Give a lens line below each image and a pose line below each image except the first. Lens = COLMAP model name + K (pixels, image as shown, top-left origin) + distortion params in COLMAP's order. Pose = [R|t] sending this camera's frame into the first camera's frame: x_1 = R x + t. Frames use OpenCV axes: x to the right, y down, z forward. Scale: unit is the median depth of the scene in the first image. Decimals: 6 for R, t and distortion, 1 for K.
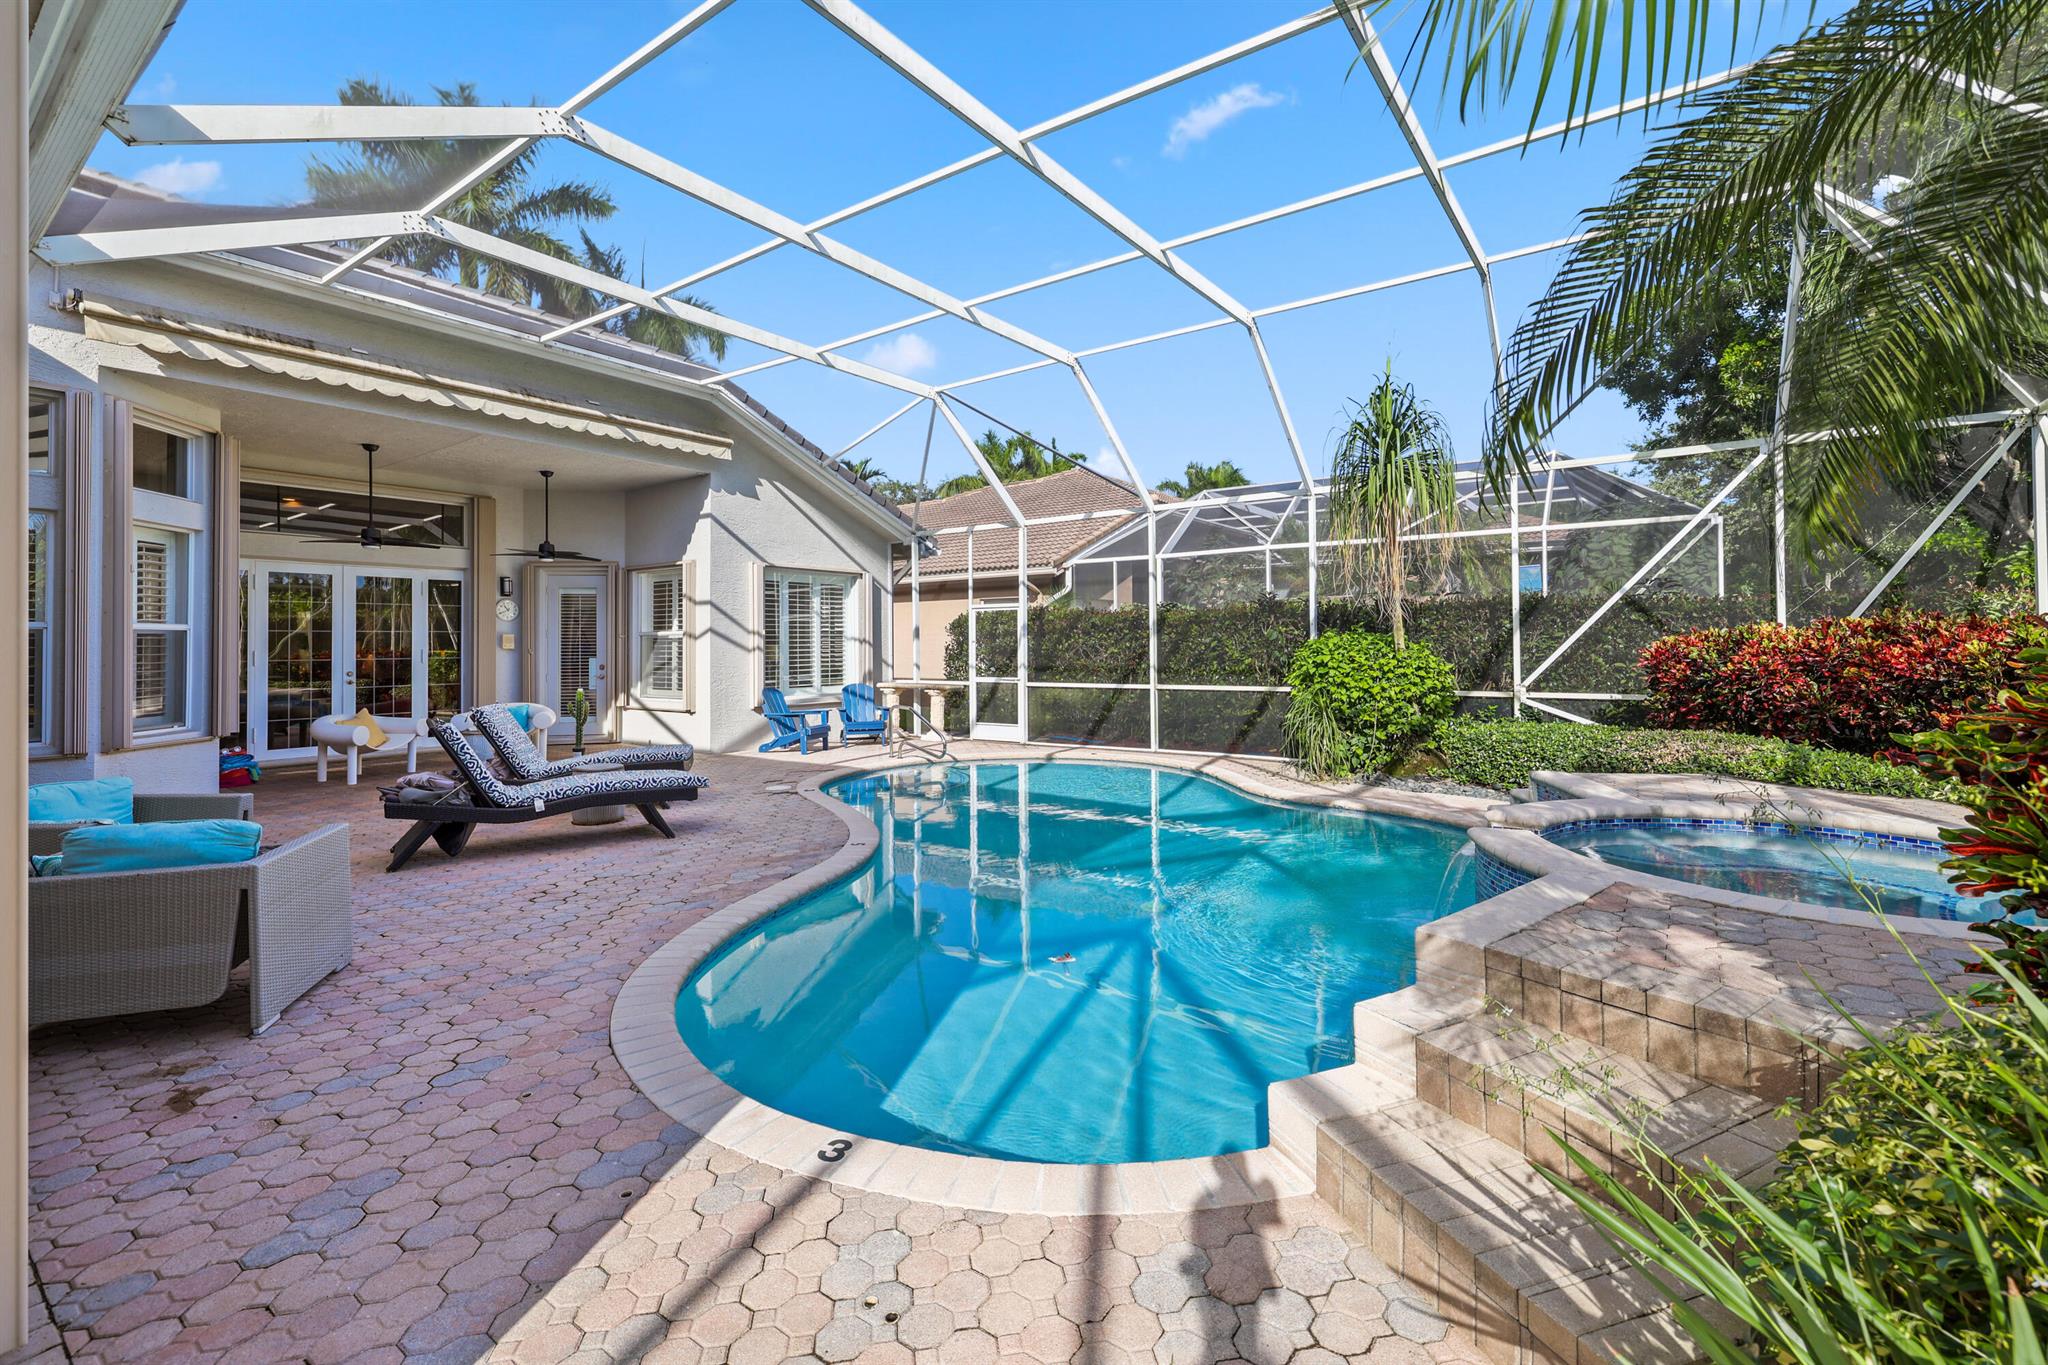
lens RADIAL K [[879.6, 0, 1035.4], [0, 879.6, 646.7], [0, 0, 1]] dist [0.001820, 0.000178]
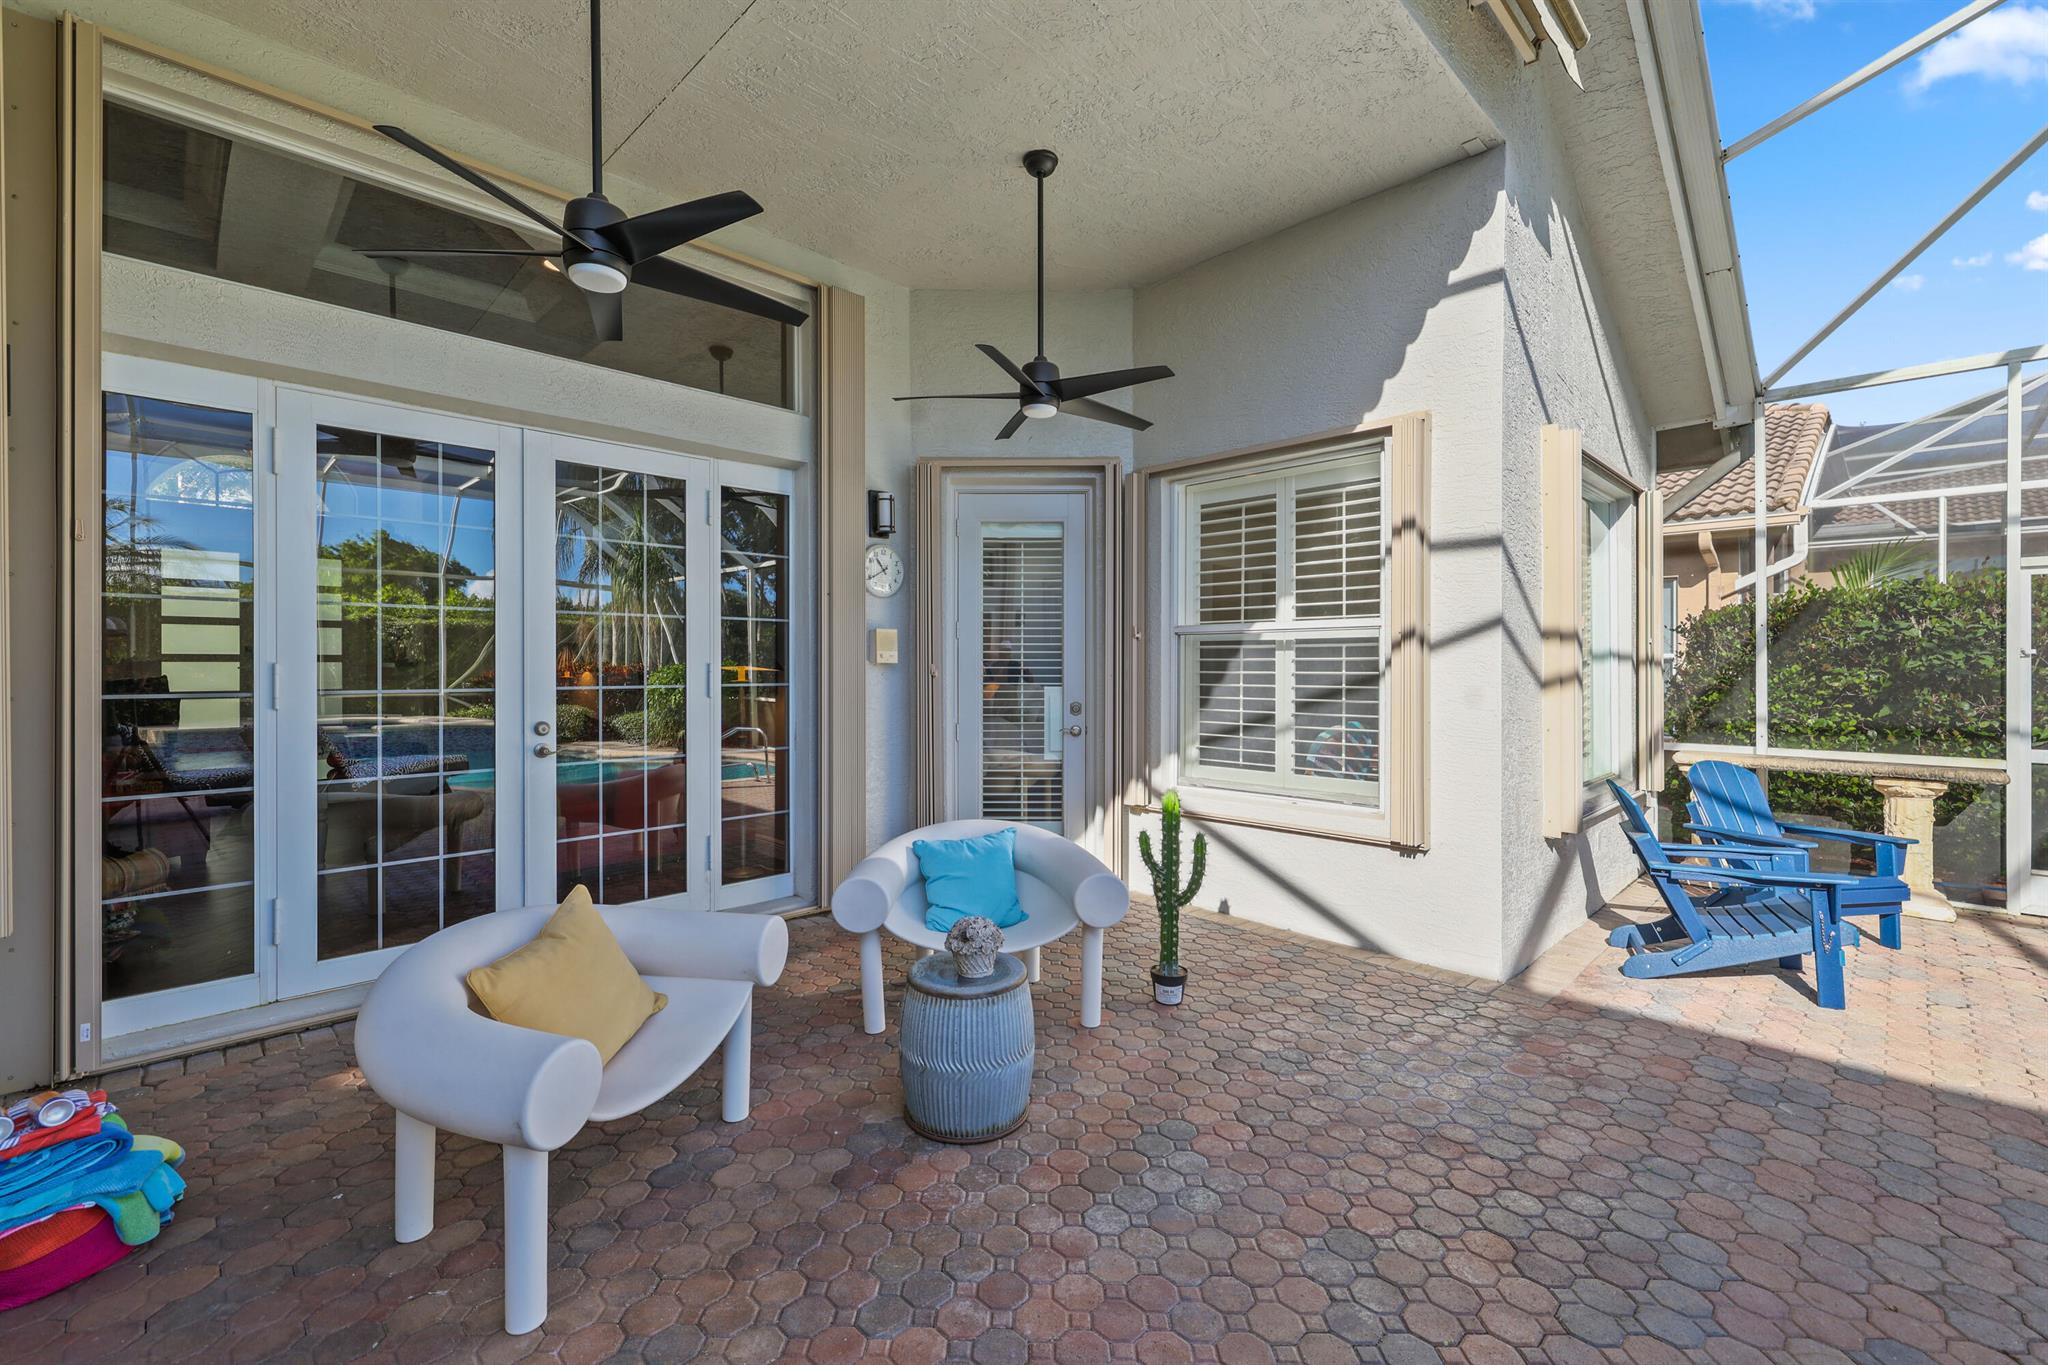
lens RADIAL K [[873.9, 0, 1024.8], [0, 873.9, 675.5], [0, 0, 1]] dist [-0.001684, -0.000118]
pose [[0.981251, 0.017237, -0.191959, -0.476269], [-0.012584, 0.999597, 0.025433, -0.003182], [0.192320, -0.022540, 0.981073, 0.636041]]
